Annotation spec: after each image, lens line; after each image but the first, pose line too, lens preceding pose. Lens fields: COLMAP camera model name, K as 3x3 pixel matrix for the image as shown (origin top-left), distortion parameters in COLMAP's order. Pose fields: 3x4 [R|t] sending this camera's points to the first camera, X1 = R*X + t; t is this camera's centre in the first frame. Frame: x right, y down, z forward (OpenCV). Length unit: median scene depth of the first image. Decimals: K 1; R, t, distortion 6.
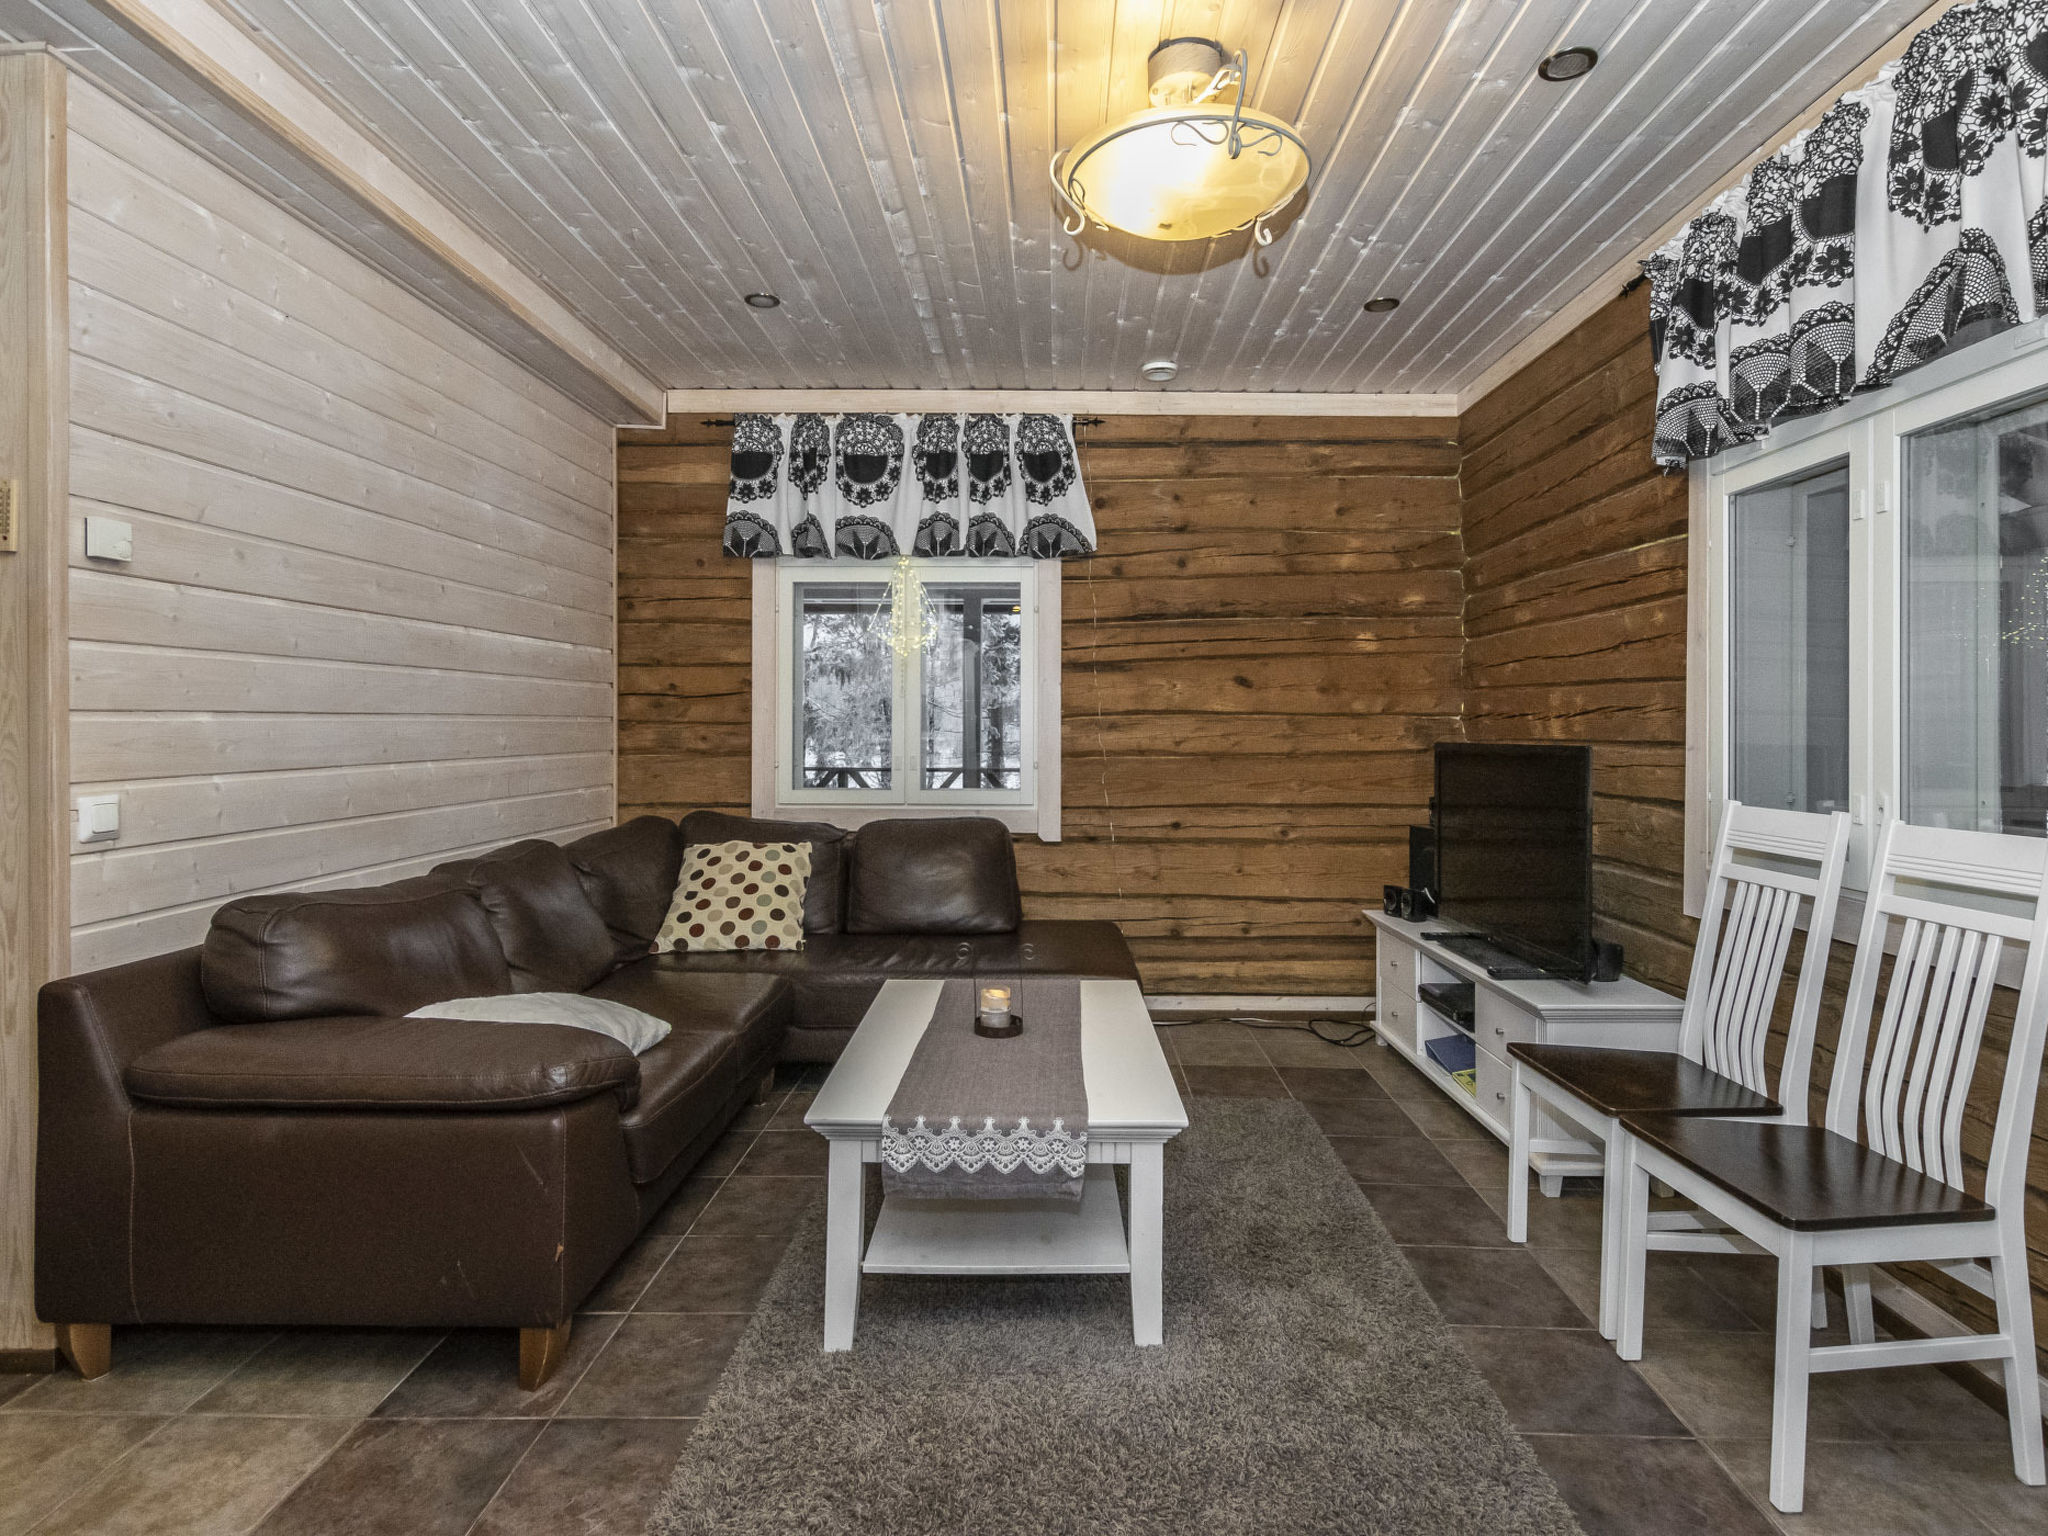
lens RADIAL K [[1047.1, 0, 1040.9], [0, 1047.1, 729.6], [0, 0, 1]] dist [0.003561, -0.001034]
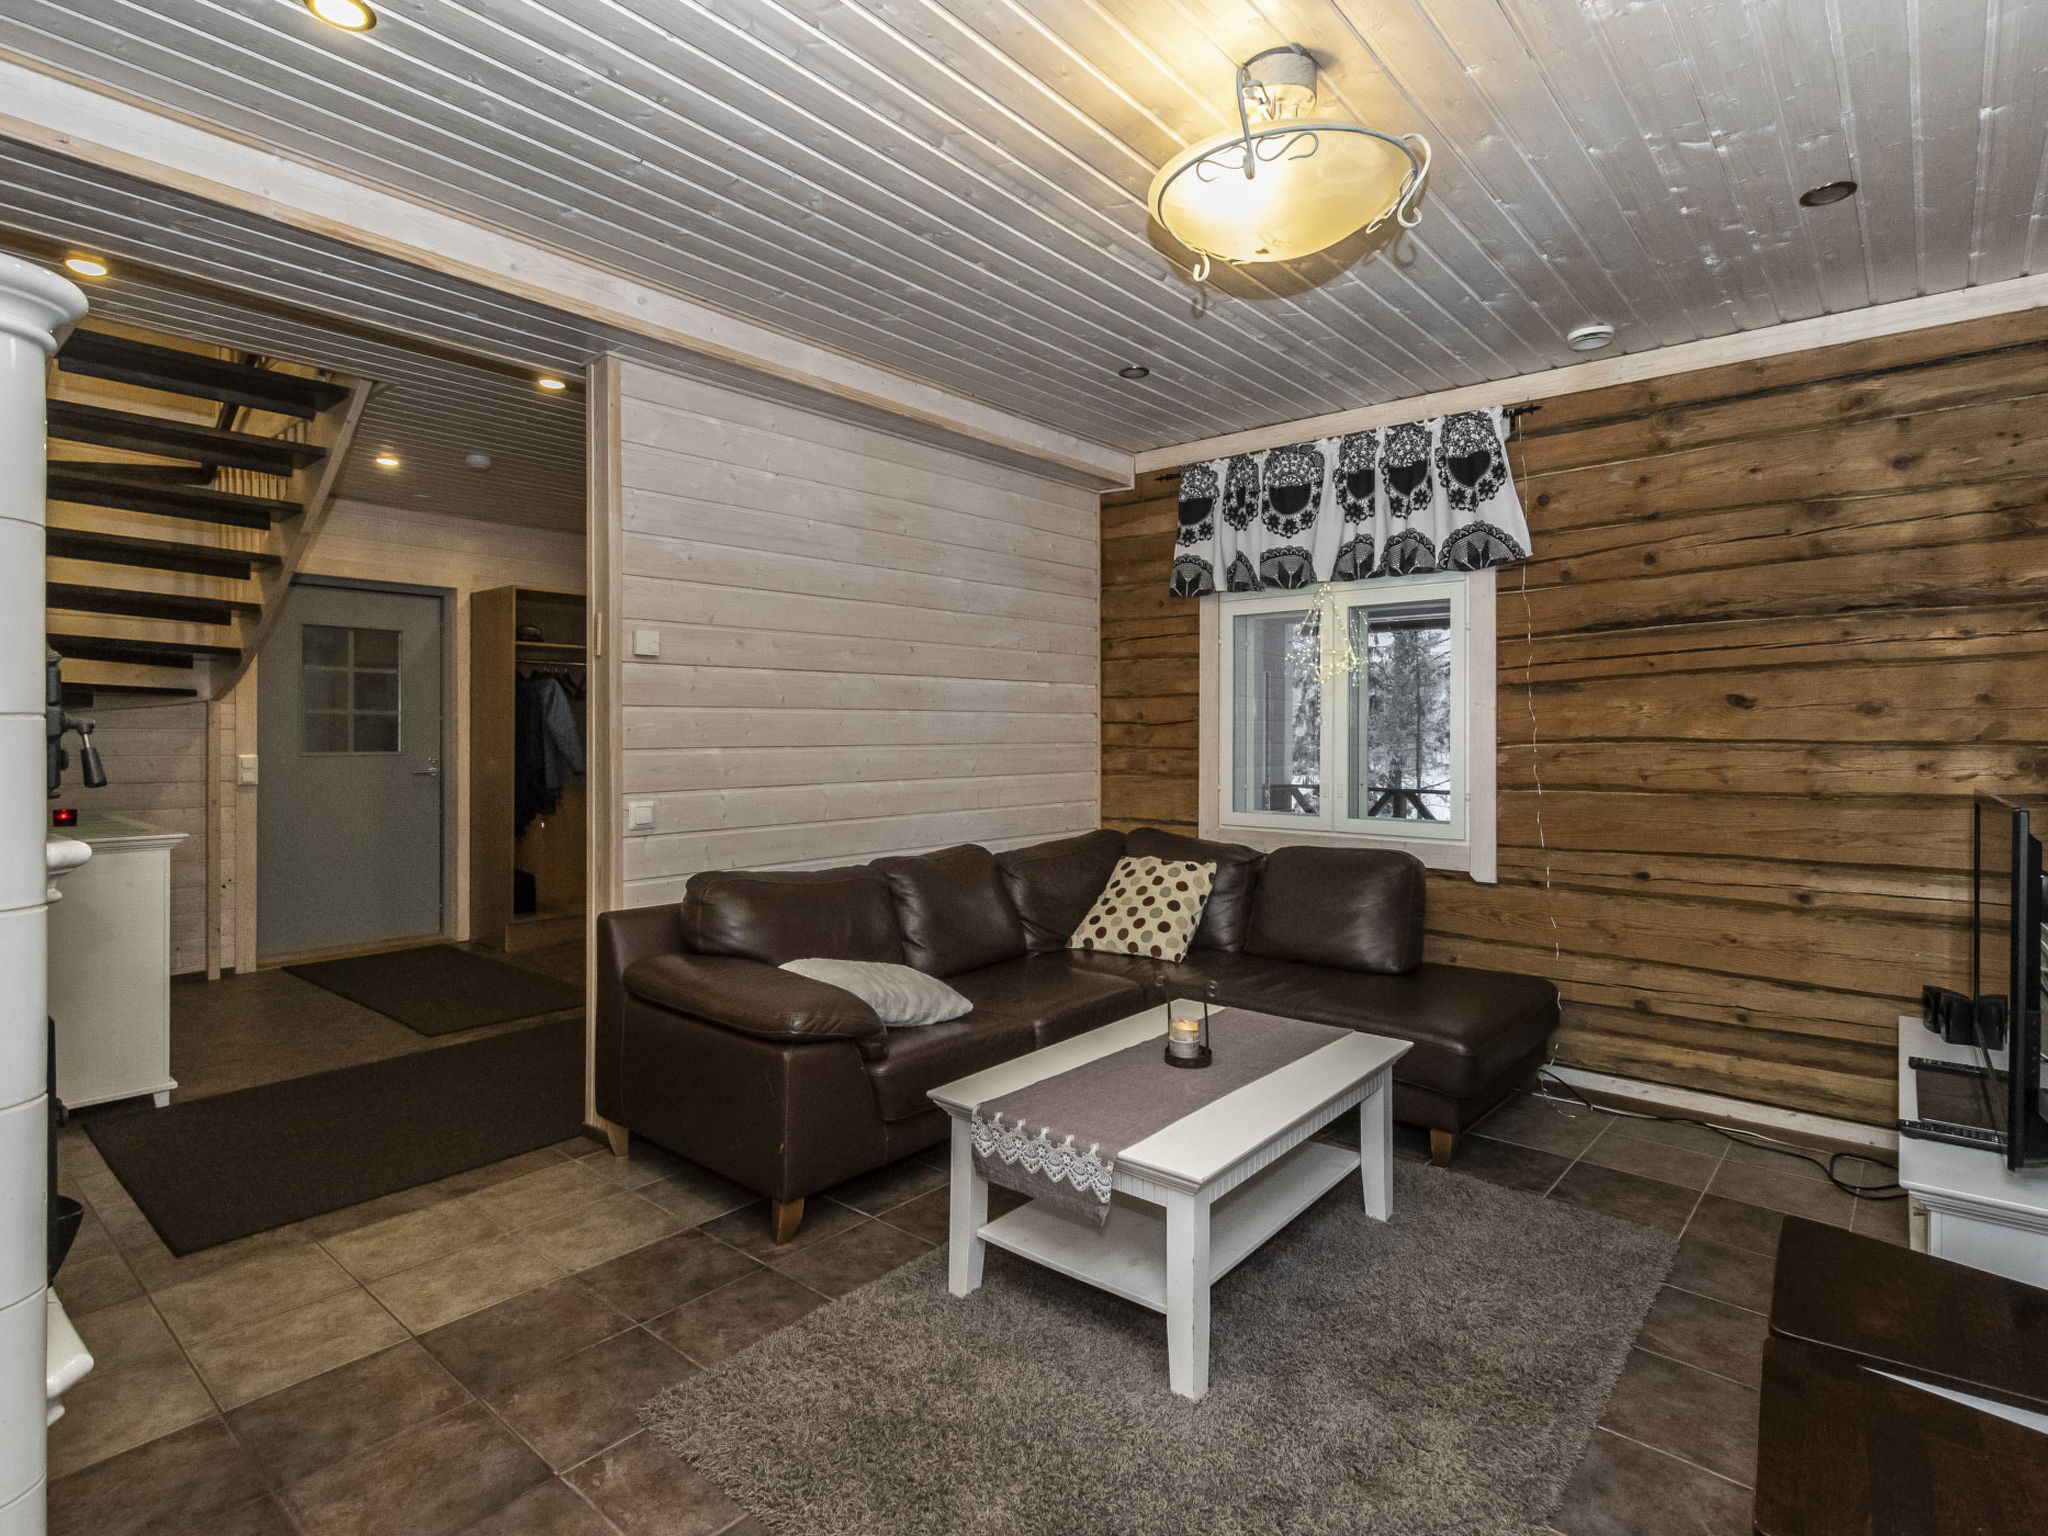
lens RADIAL K [[1047.1, 0, 1066.0], [0, 1047.1, 737.6], [0, 0, 1]] dist [0.003561, -0.001034]
pose [[0.779648, 0.001396, -0.626216, 0.337508], [-0.001931, 0.999998, -0.000176, -0.019716], [0.626215, 0.001346, 0.779650, 0.080546]]
